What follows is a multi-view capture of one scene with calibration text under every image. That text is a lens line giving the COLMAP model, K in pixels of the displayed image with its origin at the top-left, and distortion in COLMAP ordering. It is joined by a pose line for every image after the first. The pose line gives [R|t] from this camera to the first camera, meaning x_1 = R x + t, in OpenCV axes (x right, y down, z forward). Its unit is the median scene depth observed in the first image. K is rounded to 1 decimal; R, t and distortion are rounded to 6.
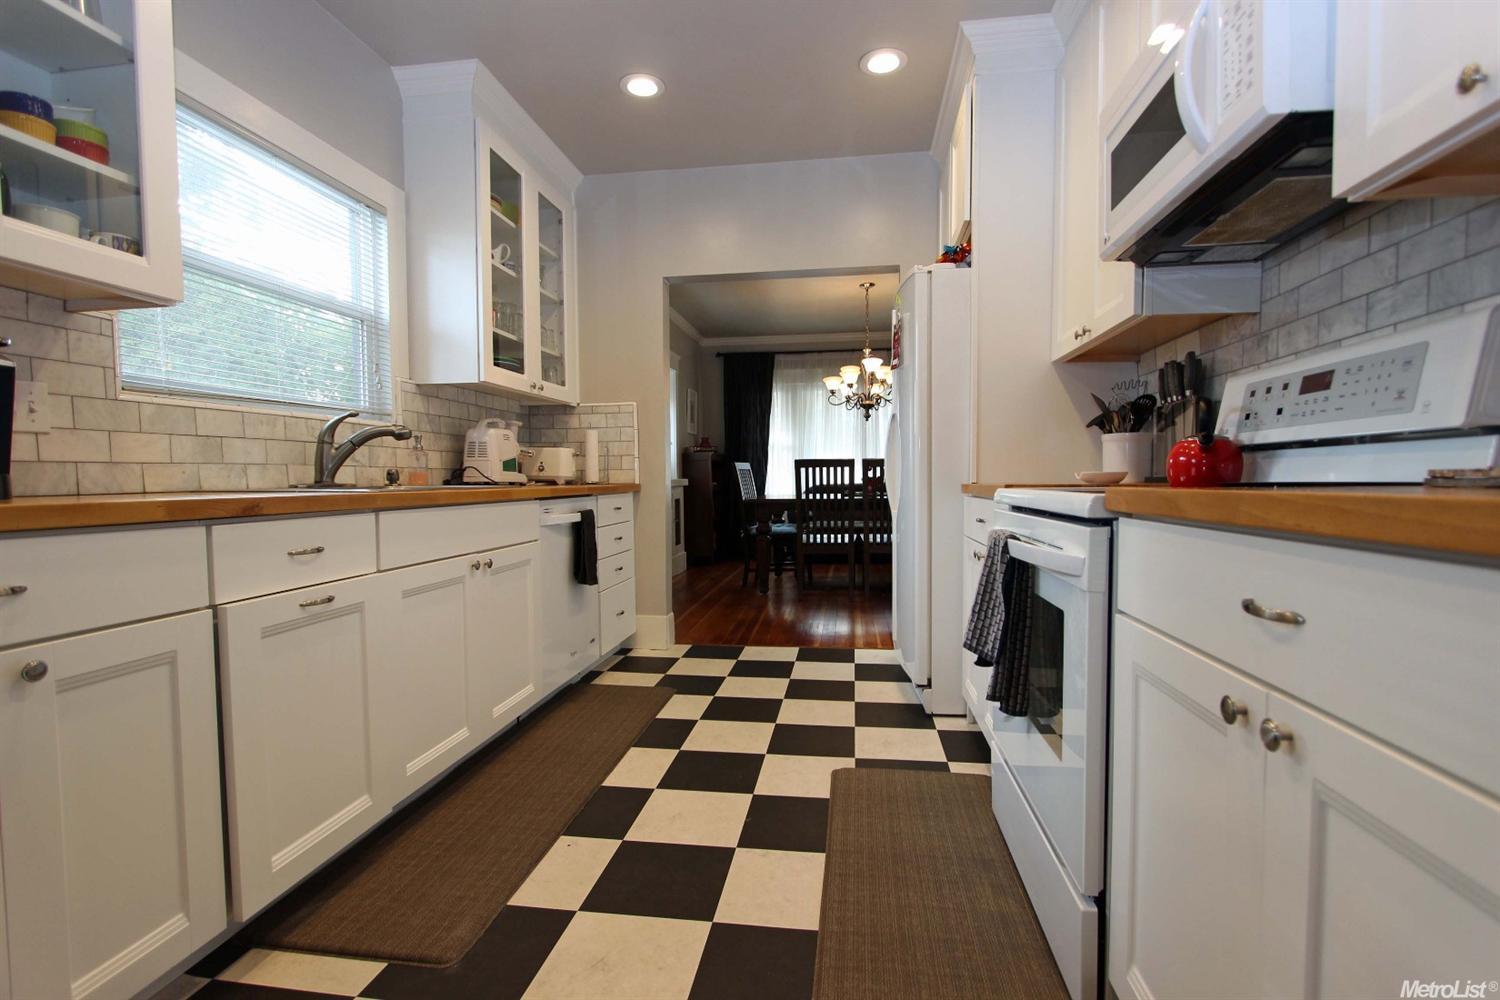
lens RADIAL K [[689.3, 0, 755.1], [0, 689.3, 509.5], [0, 0, 1]] dist [-0.020088, 0.004177]
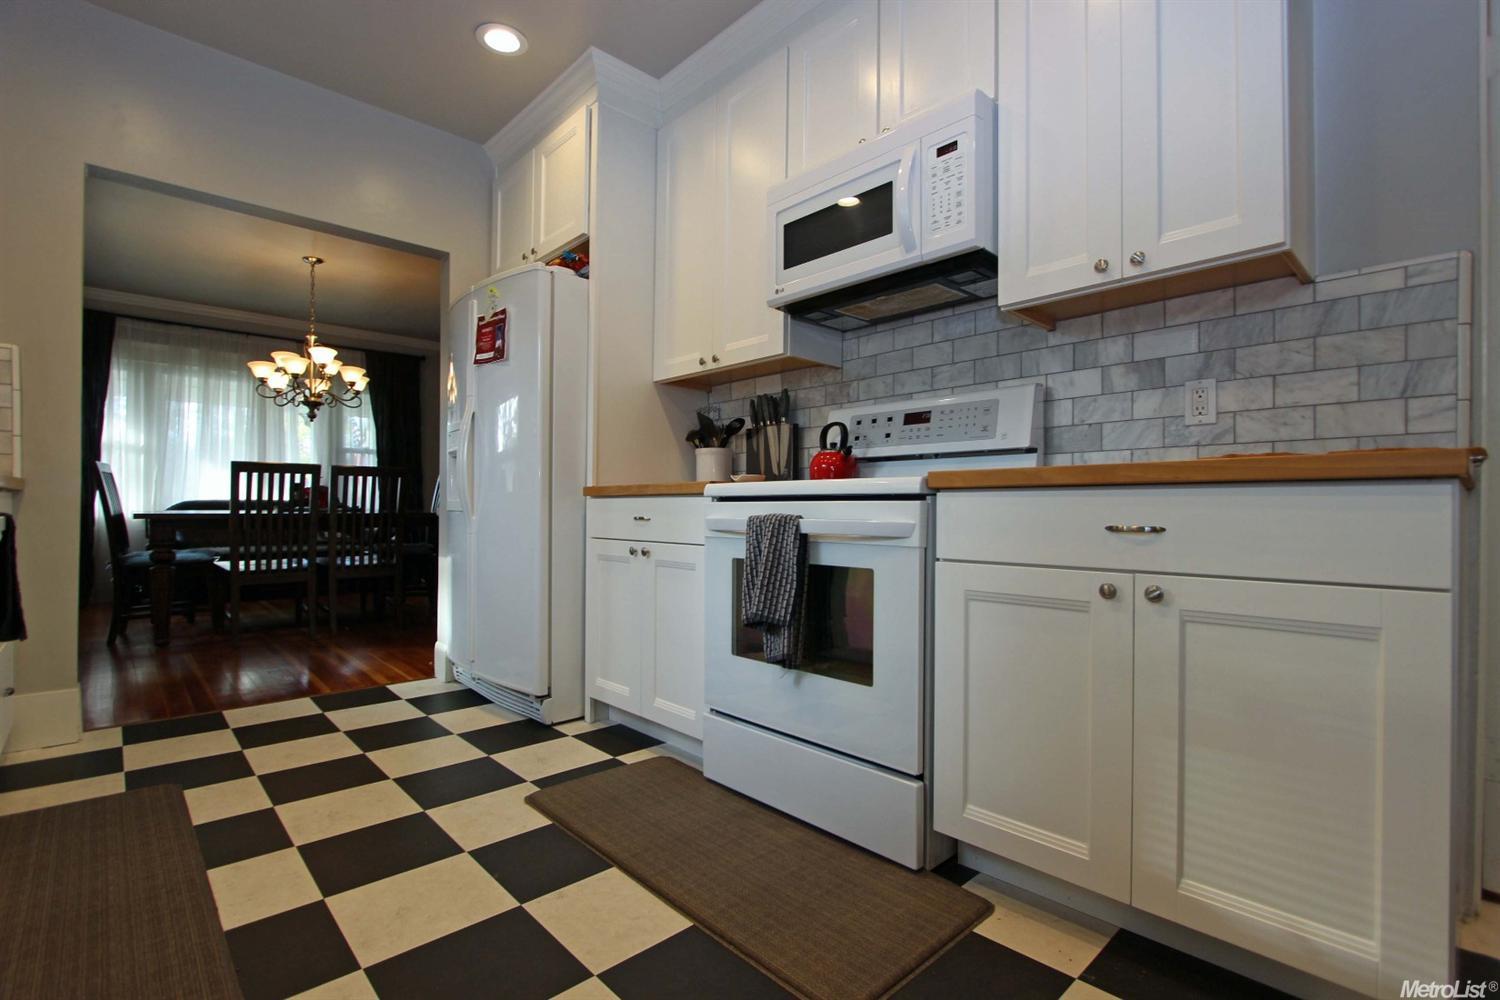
lens RADIAL K [[689.3, 0, 755.1], [0, 689.3, 509.5], [0, 0, 1]] dist [-0.020088, 0.004177]
pose [[0.623055, 0.011201, 0.782098, -0.442484], [0.022099, 0.999246, -0.031916, 0.044958], [-0.781866, 0.037169, 0.622338, 0.222153]]
